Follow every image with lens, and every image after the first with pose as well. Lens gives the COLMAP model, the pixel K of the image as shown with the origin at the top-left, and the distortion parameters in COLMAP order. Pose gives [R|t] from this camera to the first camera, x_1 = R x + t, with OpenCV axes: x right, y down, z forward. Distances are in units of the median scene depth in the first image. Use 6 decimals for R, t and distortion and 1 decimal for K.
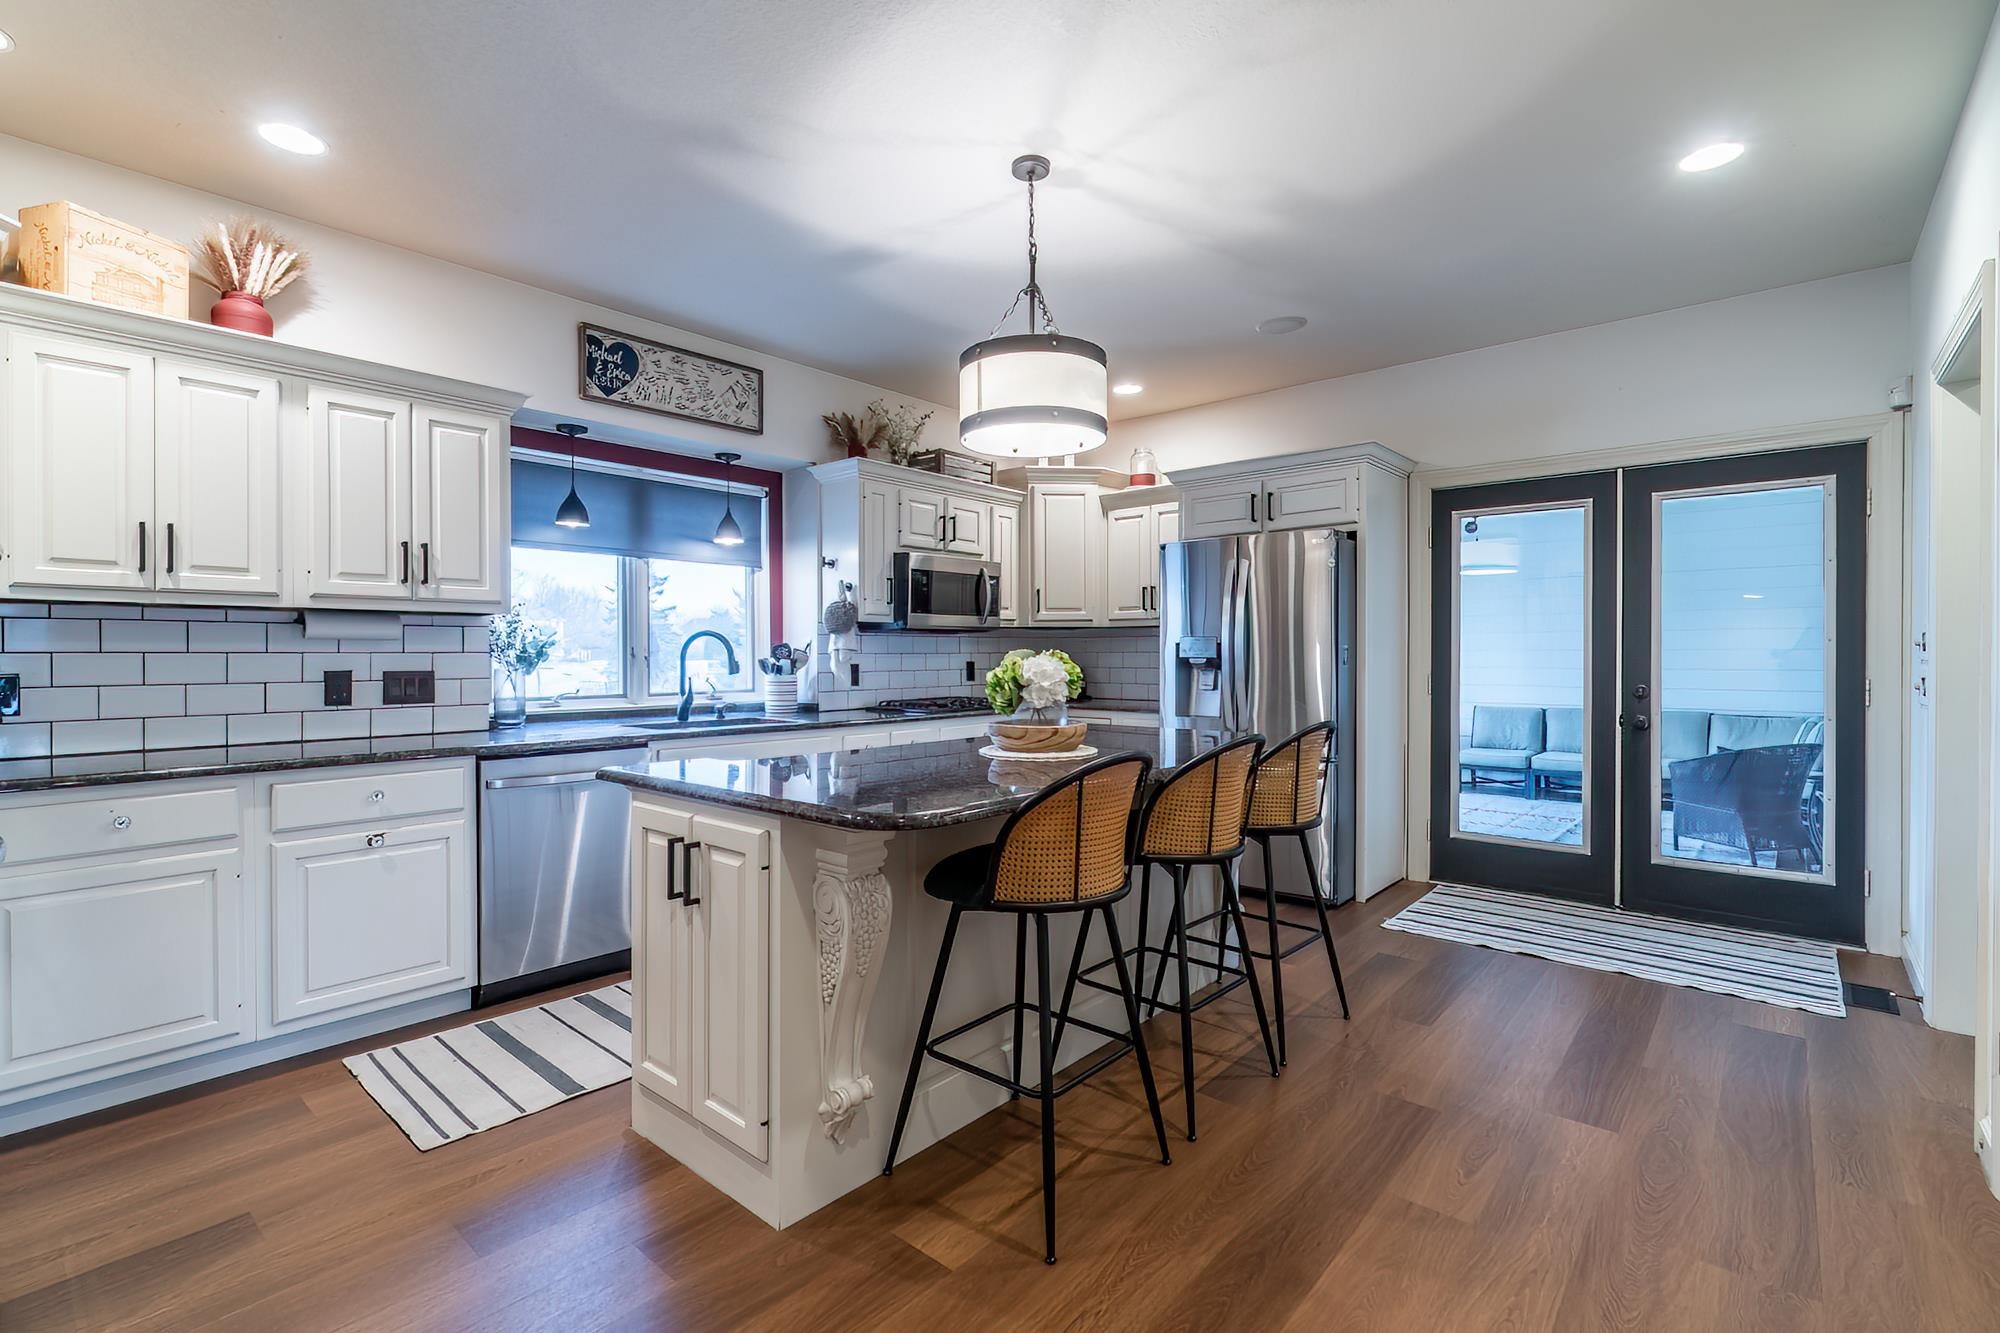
lens RADIAL K [[908.3, 0, 989.3], [0, 908.3, 661.7], [0, 0, 1]] dist [0.001712, -0.000421]
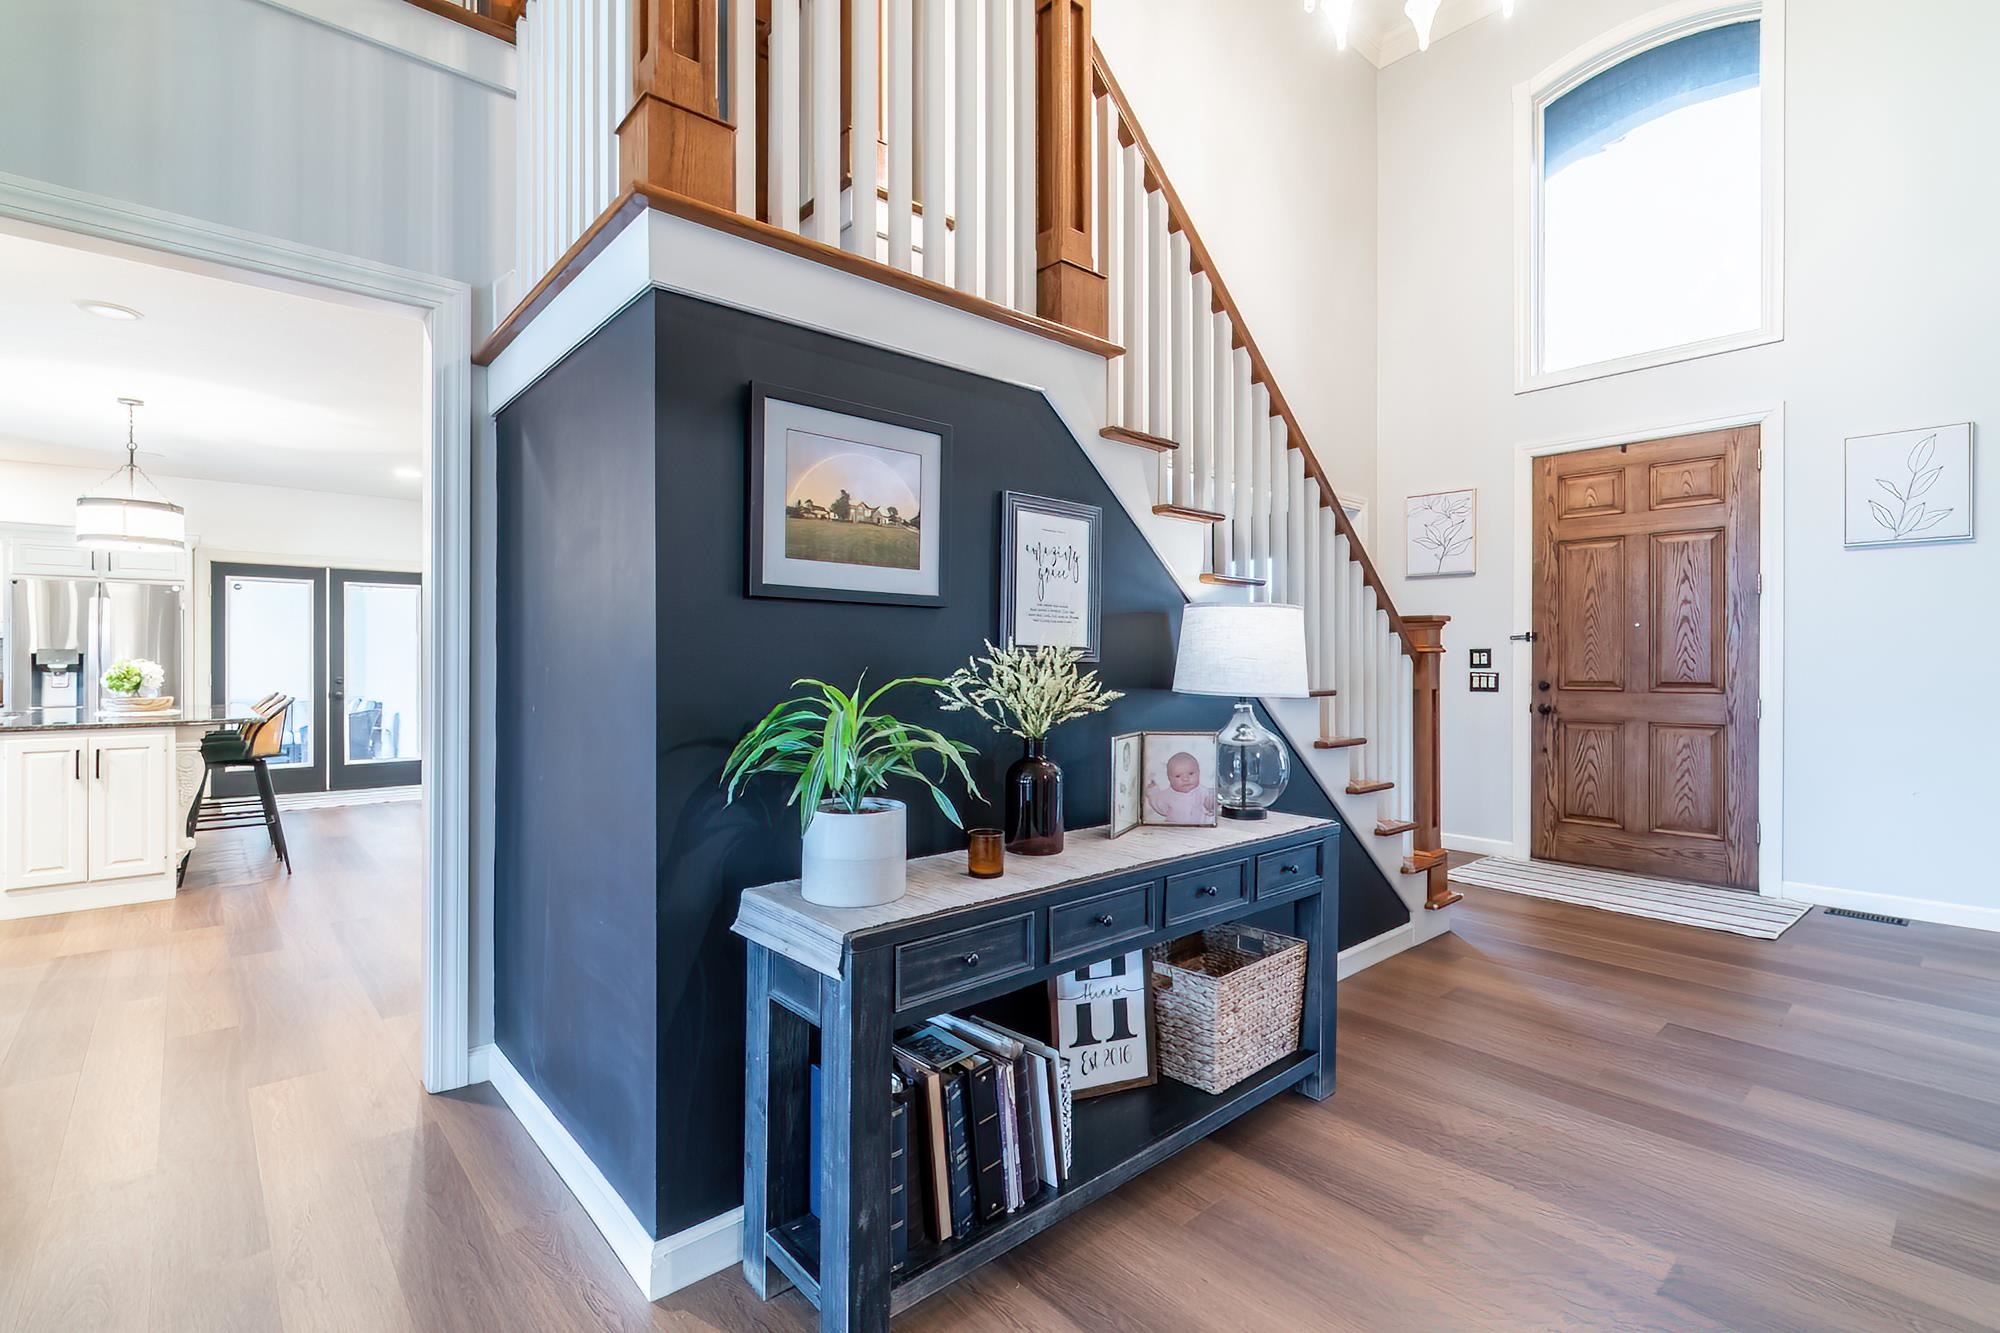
lens RADIAL K [[903.7, 0, 996.6], [0, 903.7, 662.0], [0, 0, 1]] dist [-0.003298, -0.000554]
pose [[0.123904, -0.000548, 0.992294, -1.062439], [0.008974, 0.999960, -0.000568, 0.006899], [-0.992254, 0.008975, 0.123904, -0.676474]]
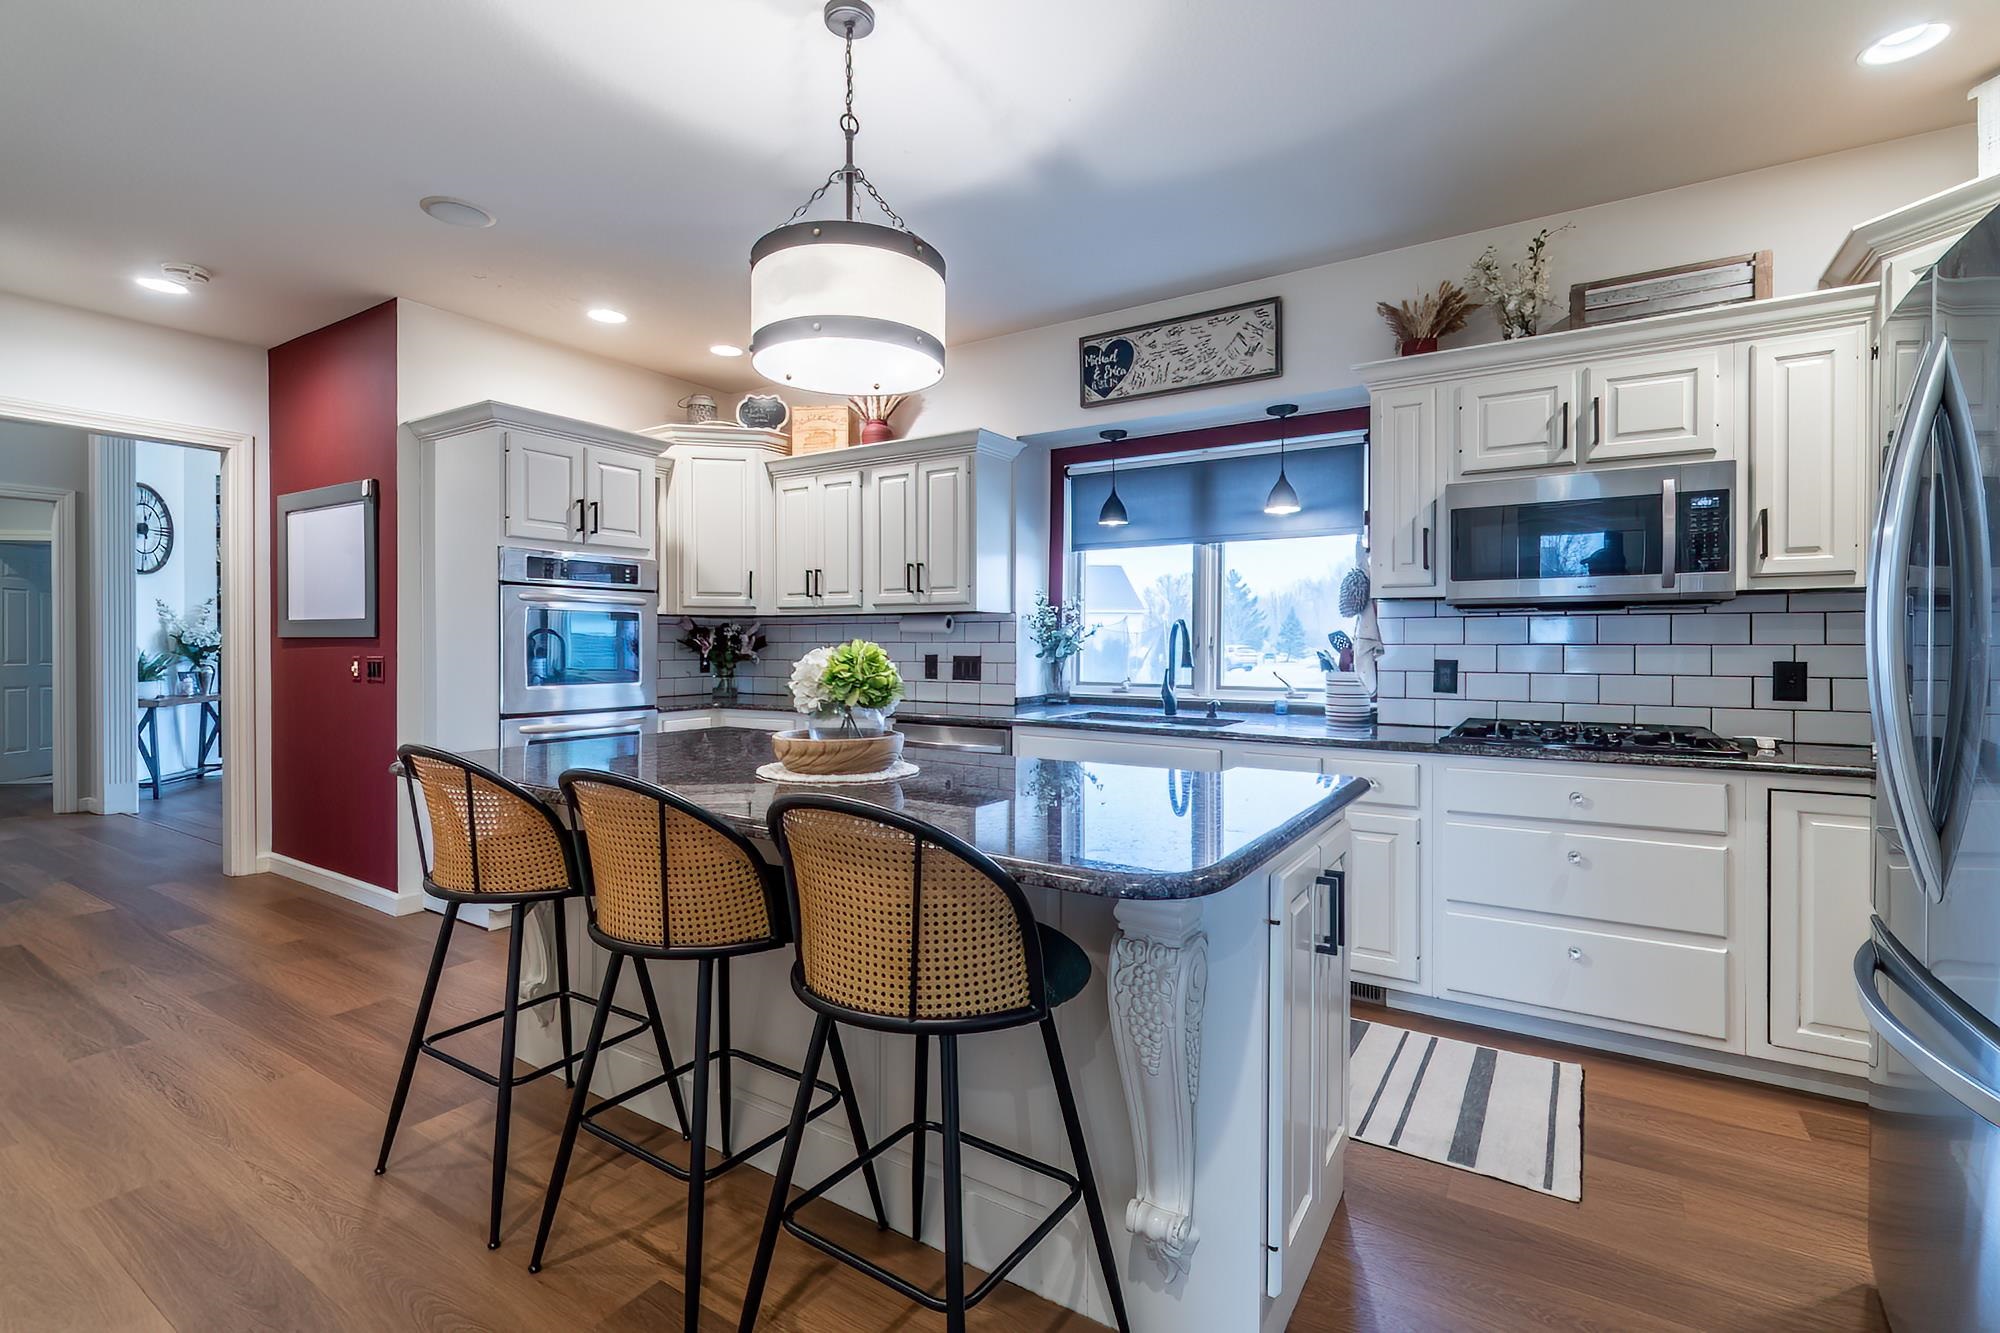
lens RADIAL K [[881.2, 0, 991.2], [0, 881.2, 662.8], [0, 0, 1]] dist [-0.003235, -0.000106]
pose [[0.148799, 0.022975, -0.988601, 0.536730], [-0.012785, 0.999691, 0.021309, -0.006342], [0.988785, 0.009469, 0.149047, 0.680104]]
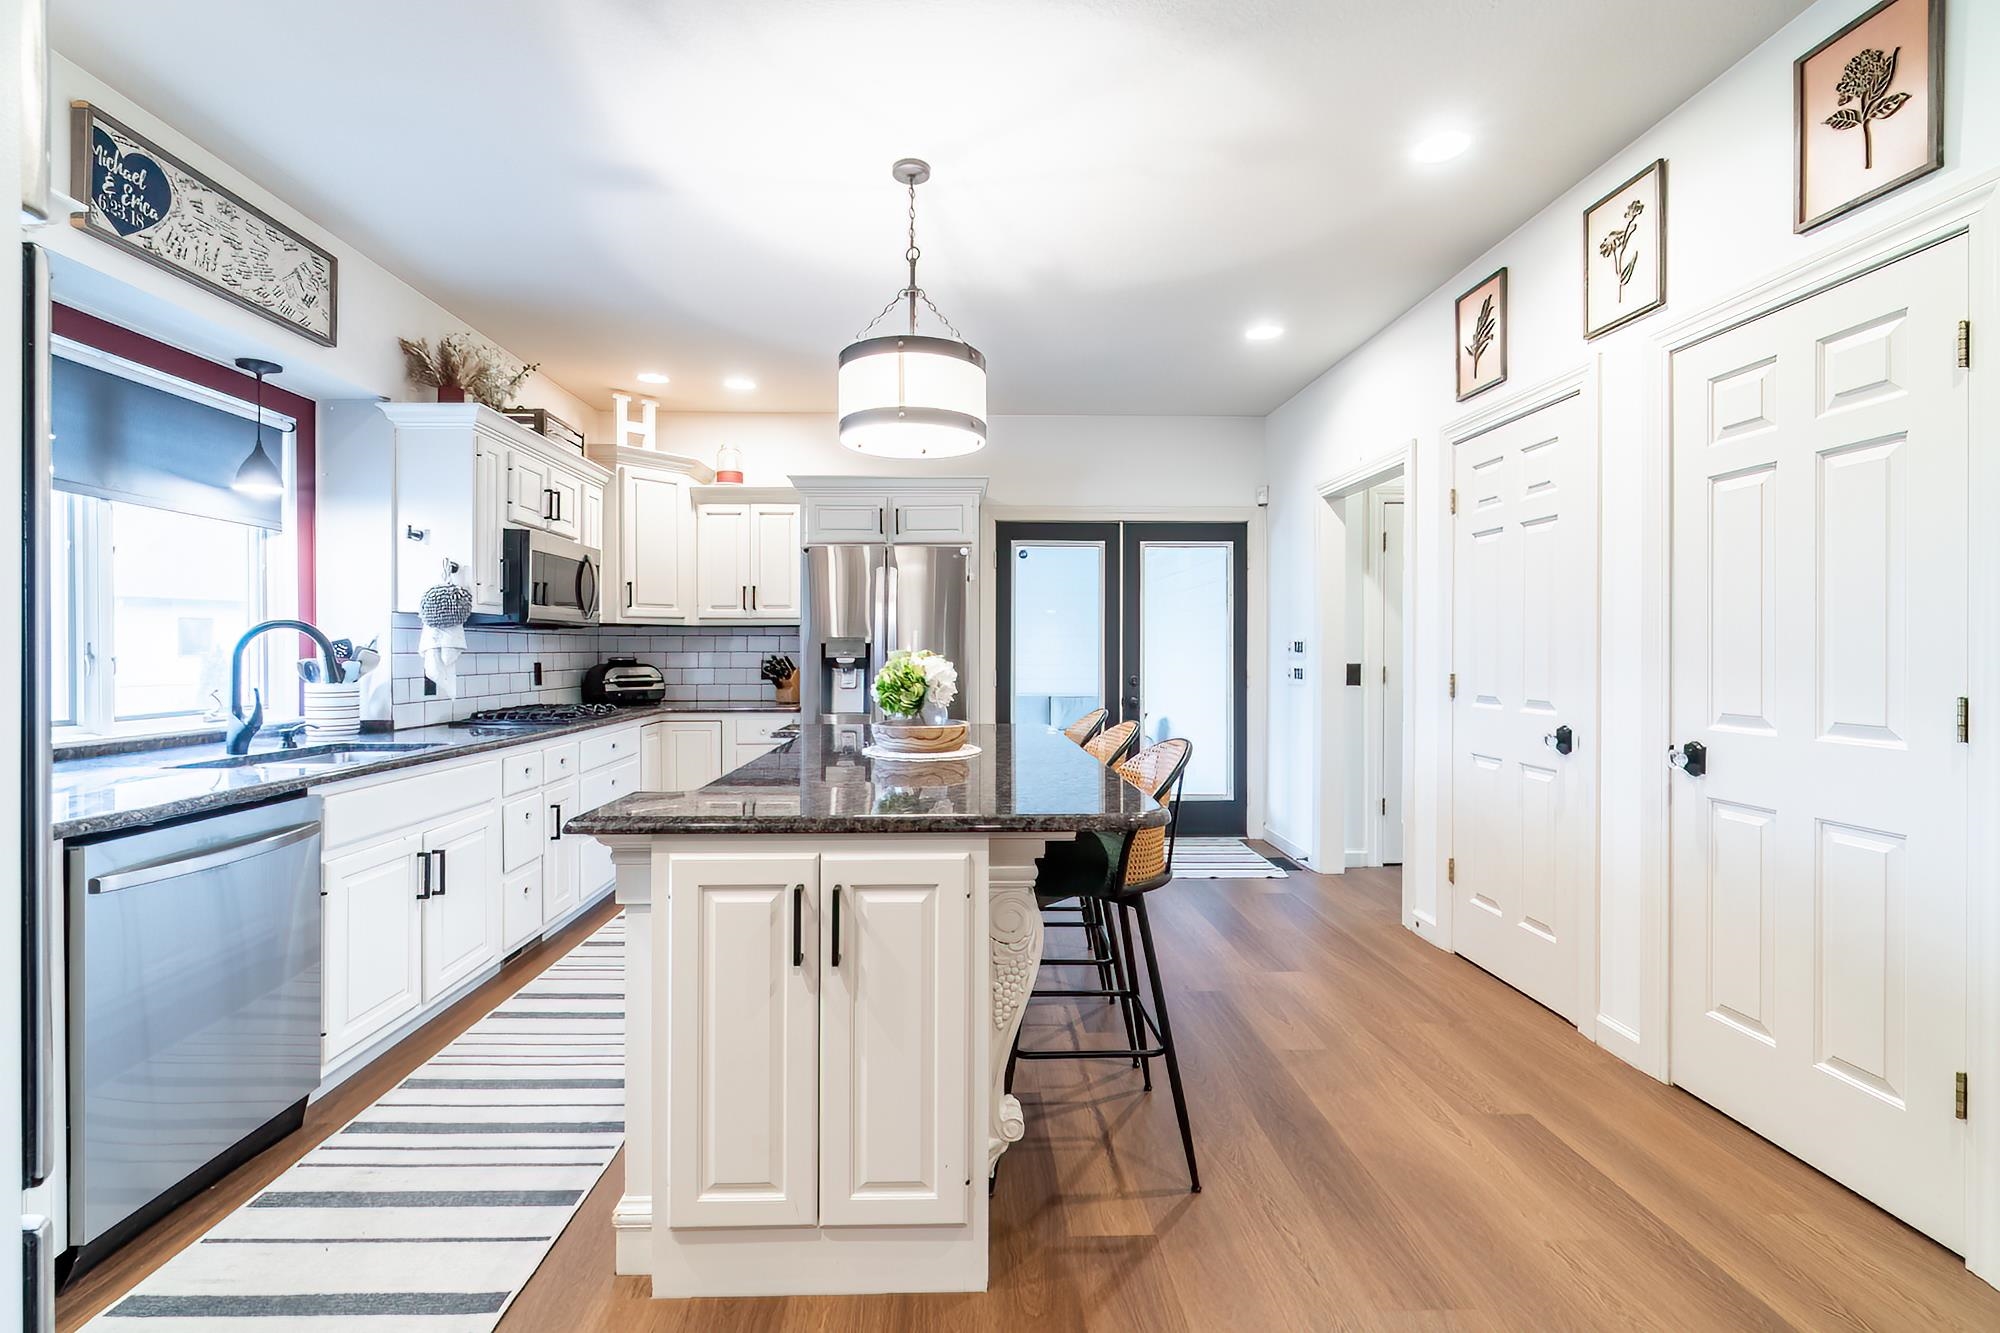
lens RADIAL K [[869.6, 0, 989.7], [0, 869.6, 656.4], [0, 0, 1]] dist [-0.007888, -0.000136]
pose [[0.729257, -0.001201, 0.684239, -0.367654], [0.004370, 0.999986, -0.002903, -0.002314], [-0.684226, 0.005107, 0.729252, 0.163177]]
